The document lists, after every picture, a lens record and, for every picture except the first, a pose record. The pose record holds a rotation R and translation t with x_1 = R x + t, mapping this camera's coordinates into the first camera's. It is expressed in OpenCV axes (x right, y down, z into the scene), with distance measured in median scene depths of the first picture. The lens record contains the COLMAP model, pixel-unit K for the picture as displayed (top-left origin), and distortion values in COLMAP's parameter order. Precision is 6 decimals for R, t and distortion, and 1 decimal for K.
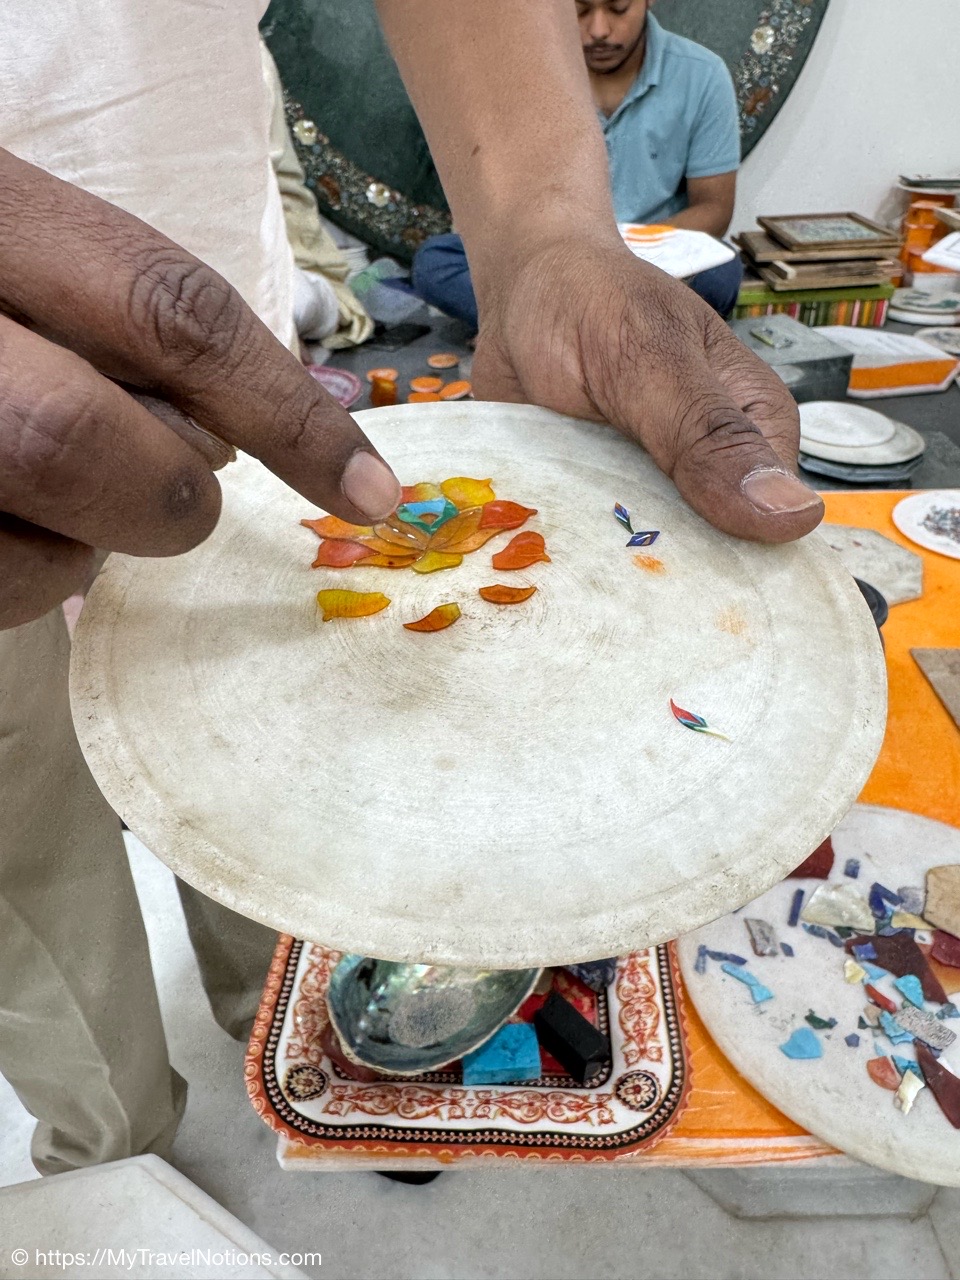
lens RADIAL K [[893.2, 0, 481.4], [0, 893.2, 574.6], [0, 0, 1]] dist [-0.023703, -0.005531]
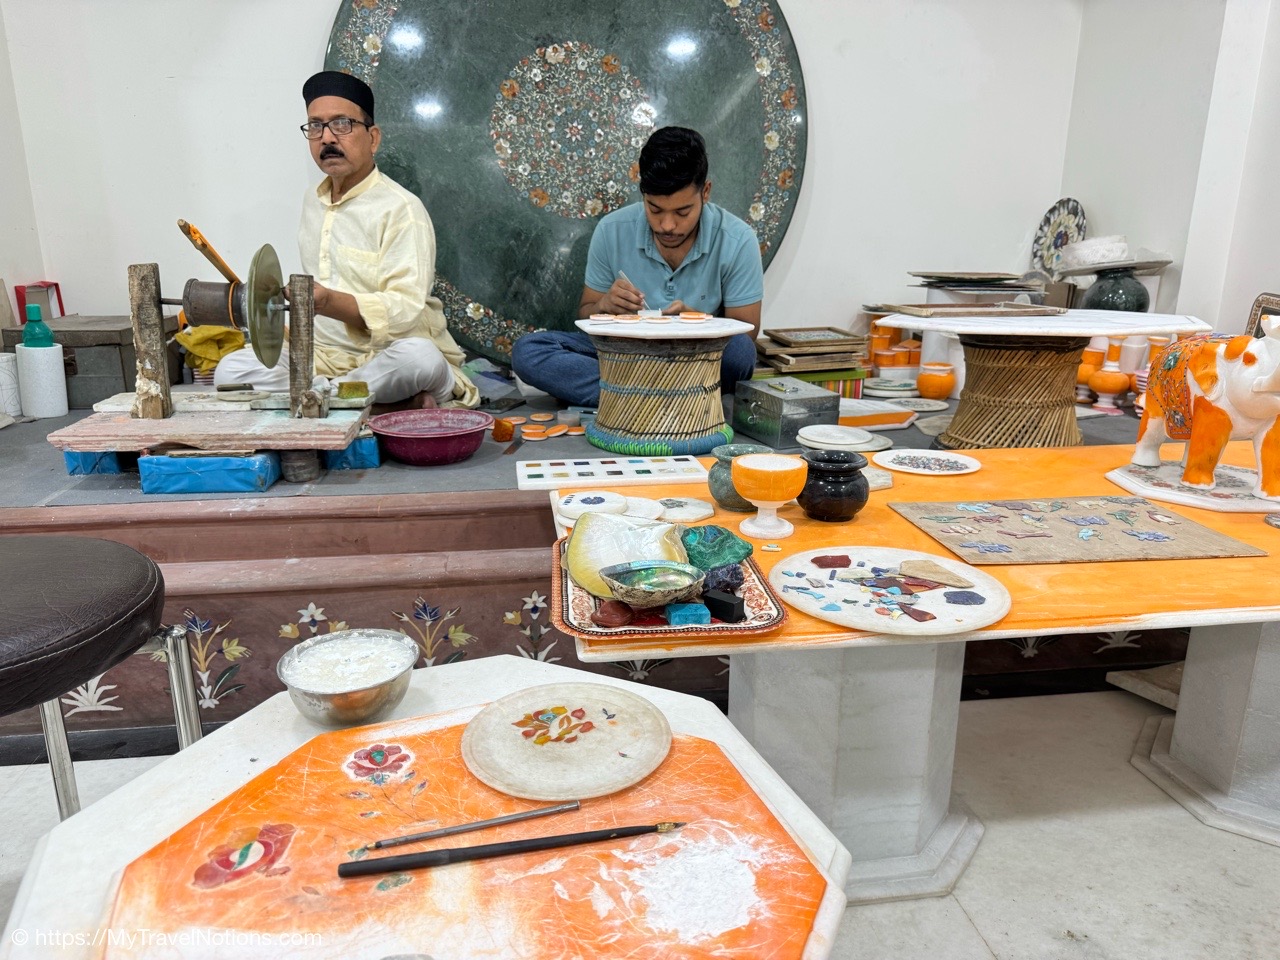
lens RADIAL K [[893.2, 0, 639.4], [0, 893.2, 480.1], [0, 0, 1]] dist [-0.023703, -0.005531]
pose [[0.988401, -0.007958, 0.151657, -0.089384], [0.050131, 0.959745, -0.276362, 0.195988], [-0.143353, 0.280760, 0.949012, -0.208711]]
